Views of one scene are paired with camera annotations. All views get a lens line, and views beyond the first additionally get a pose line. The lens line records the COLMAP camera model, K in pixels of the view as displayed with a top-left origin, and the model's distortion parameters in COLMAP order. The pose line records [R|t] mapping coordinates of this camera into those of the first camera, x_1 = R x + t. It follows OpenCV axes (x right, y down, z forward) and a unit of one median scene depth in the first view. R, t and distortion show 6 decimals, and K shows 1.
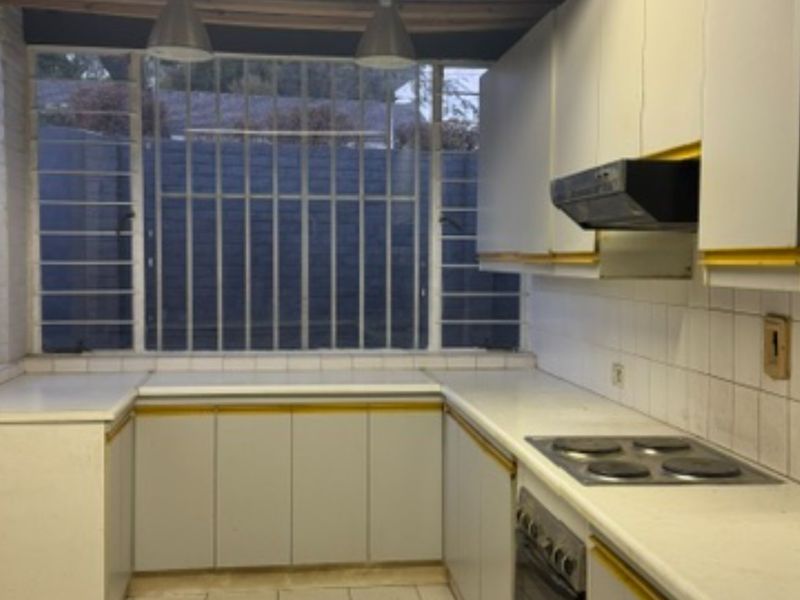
lens RADIAL K [[987.5, 0, 400.0], [0, 987.5, 300.0], [0, 0, 1]] dist [0.099192, -0.014616]
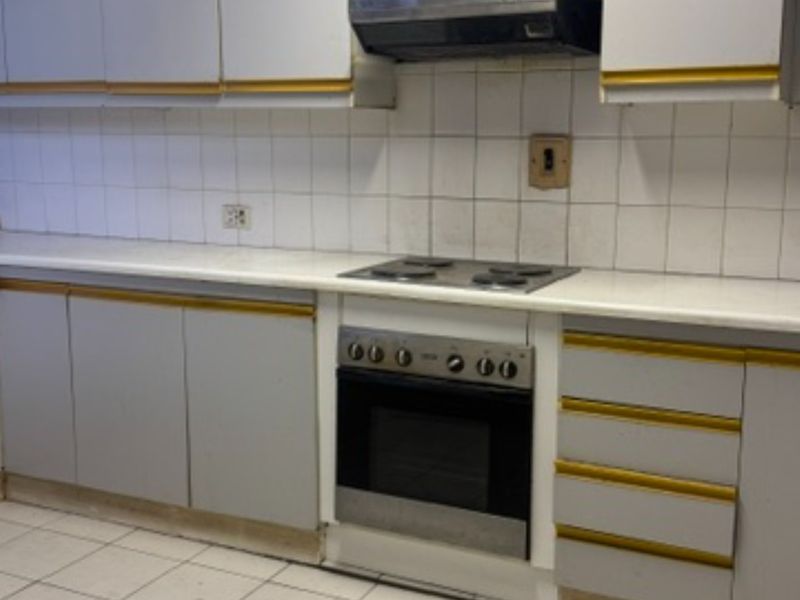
lens RADIAL K [[987.5, 0, 400.0], [0, 987.5, 300.0], [0, 0, 1]] dist [0.099192, -0.014616]
pose [[0.551268, -0.142844, 0.822009, -0.615353], [0.037162, 0.988461, 0.146847, 0.025339], [-0.833500, -0.050405, 0.550215, 0.417407]]
